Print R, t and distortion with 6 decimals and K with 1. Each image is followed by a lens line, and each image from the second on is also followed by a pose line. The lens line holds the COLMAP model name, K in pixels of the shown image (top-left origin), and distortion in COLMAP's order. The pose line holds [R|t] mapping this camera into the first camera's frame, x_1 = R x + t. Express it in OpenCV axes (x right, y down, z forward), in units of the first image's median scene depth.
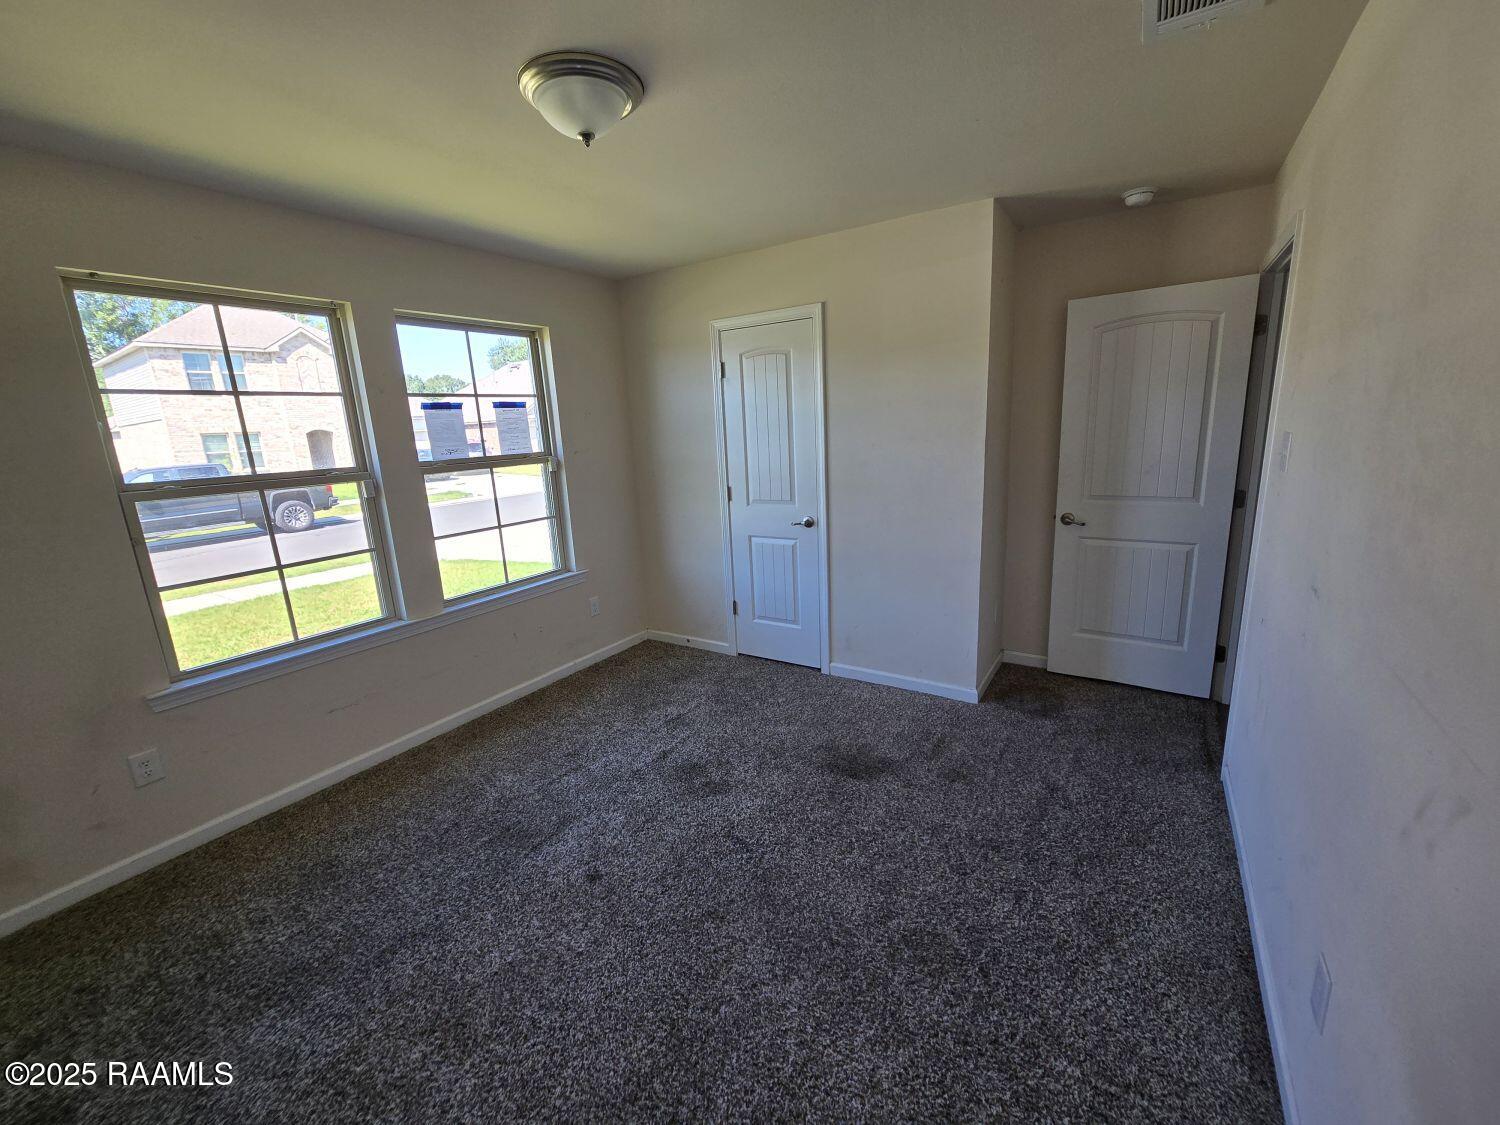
lens RADIAL K [[599.5, 0, 749.7], [0, 599.5, 575.3], [0, 0, 1]] dist [-0.037652, 0.000080]
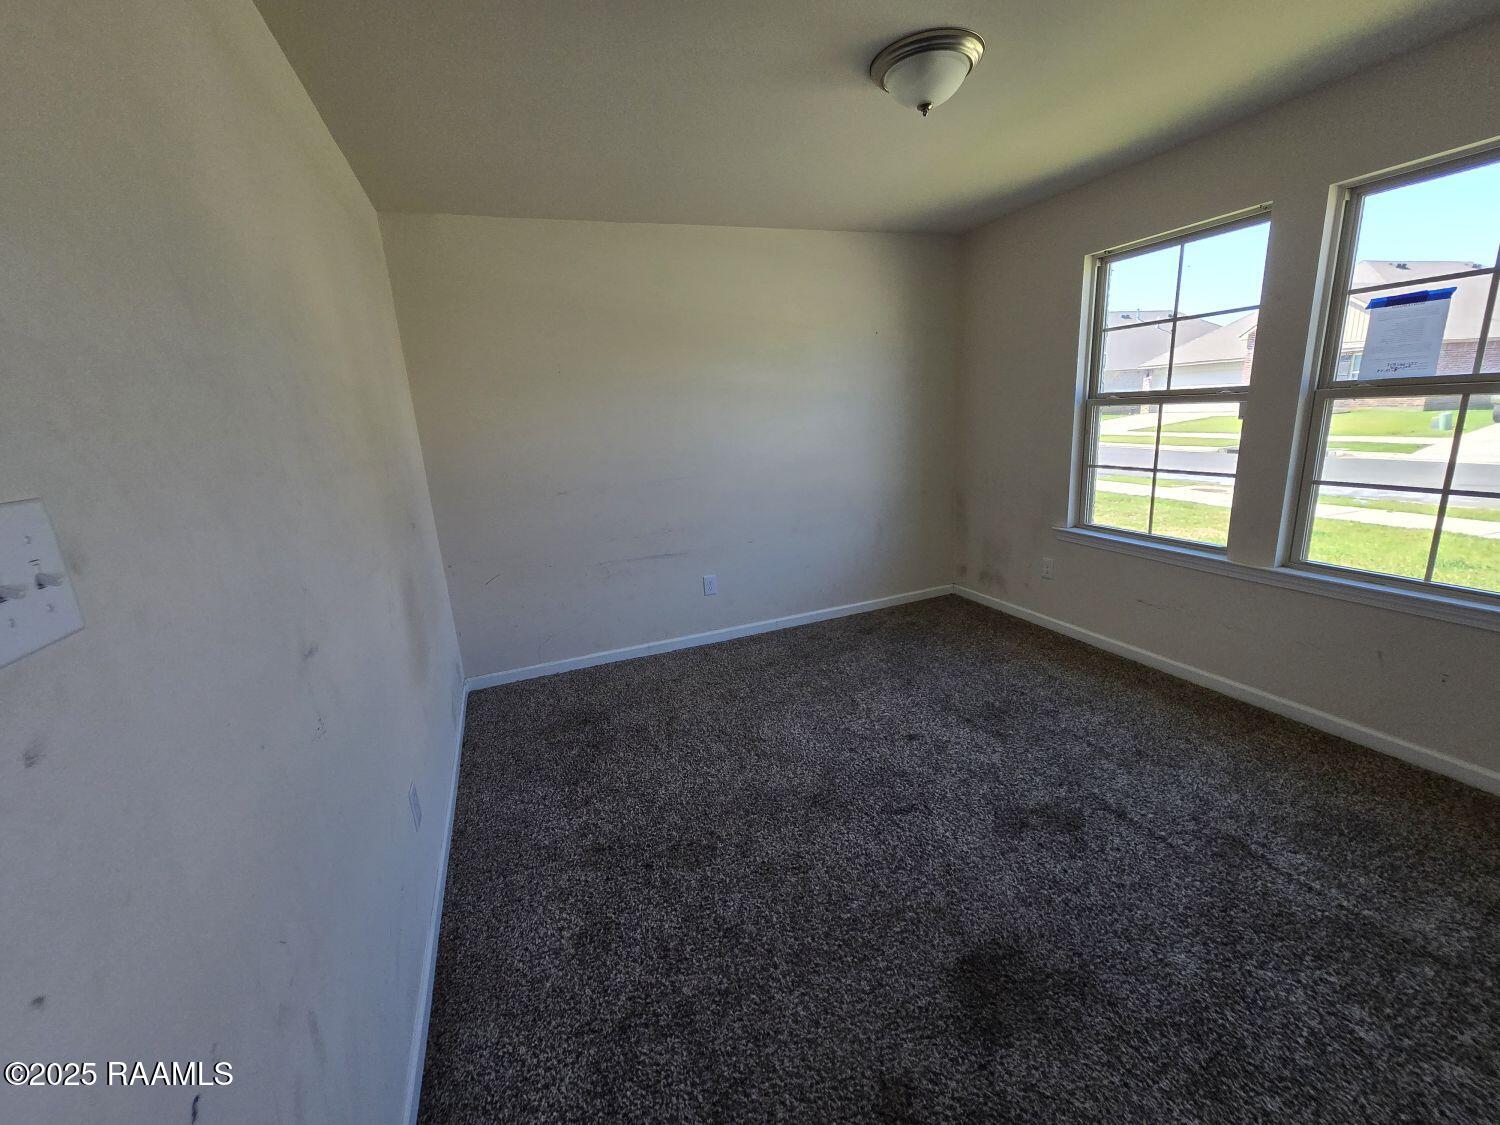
lens RADIAL K [[614.2, 0, 750.0], [0, 614.2, 560.3], [0, 0, 1]] dist [0.001193, 0.000137]
pose [[-0.585870, 0.278411, -0.761081, 0.606220], [-0.093282, 0.909726, 0.404595, -0.245927], [0.805019, 0.308035, -0.507010, 0.906833]]
